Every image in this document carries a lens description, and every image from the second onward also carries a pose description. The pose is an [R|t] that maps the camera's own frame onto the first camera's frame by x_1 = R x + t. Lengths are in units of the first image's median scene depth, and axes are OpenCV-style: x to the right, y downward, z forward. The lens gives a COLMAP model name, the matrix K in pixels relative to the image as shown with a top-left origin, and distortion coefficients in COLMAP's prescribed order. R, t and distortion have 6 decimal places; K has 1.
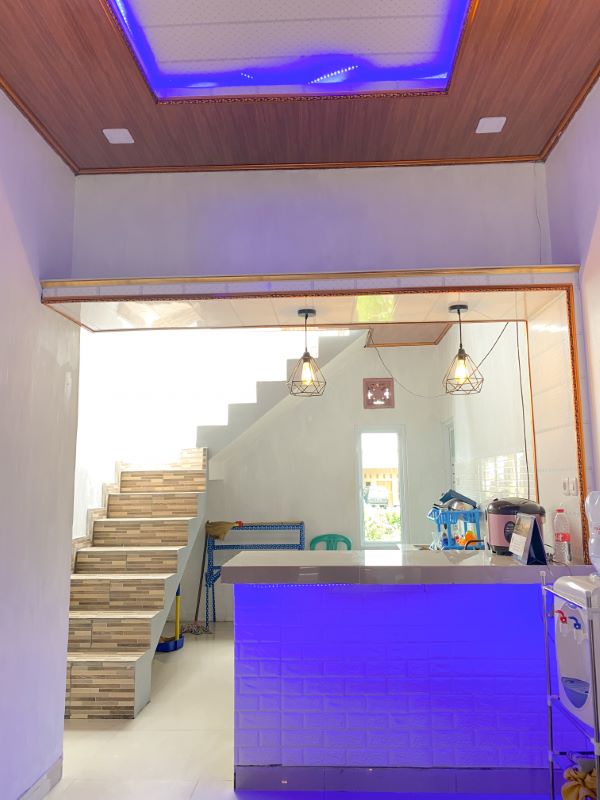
lens RADIAL K [[612.0, 0, 304.8], [0, 612.0, 395.3], [0, 0, 1]] dist [0.006352, 0.020991]
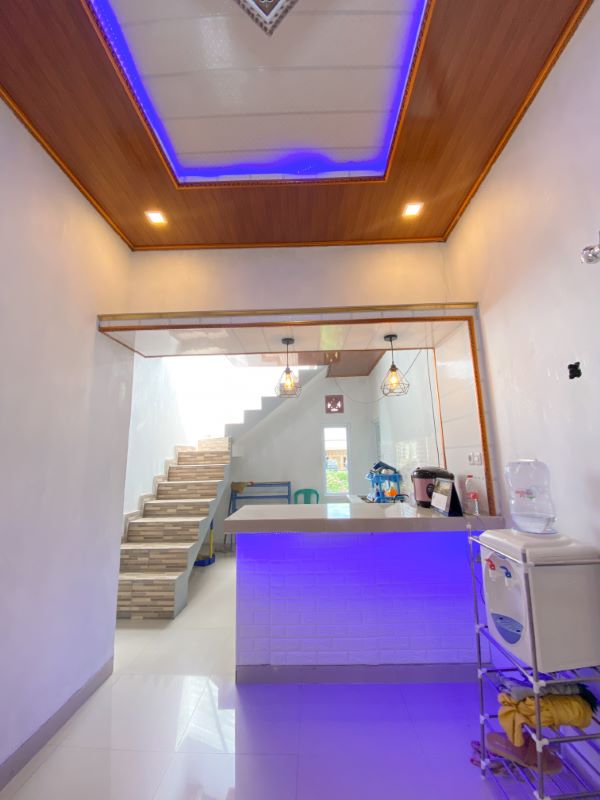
lens RADIAL K [[322.3, 0, 301.2], [0, 322.3, 397.9], [0, 0, 1]] dist [-0.002438, -0.000644]
pose [[0.999671, -0.005477, 0.025059, 0.014092], [0.006533, 0.999085, -0.042276, 0.032175], [-0.024804, 0.042425, 0.998792, 0.223667]]
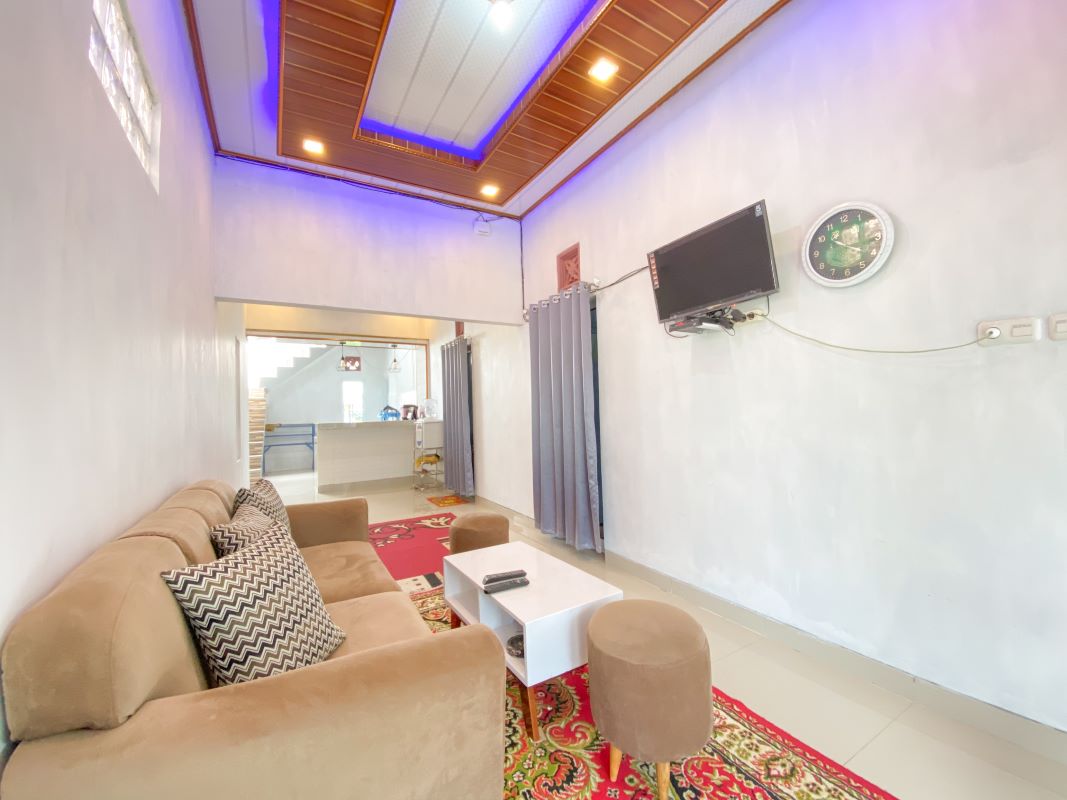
lens RADIAL K [[429.9, 0, 541.2], [0, 429.9, 394.1], [0, 0, 1]] dist [-0.002438, -0.000644]
pose [[0.826192, 0.001443, 0.563387, -0.372822], [-0.055980, 0.995258, 0.079544, -0.109414], [-0.560600, -0.097257, 0.822355, -1.281952]]
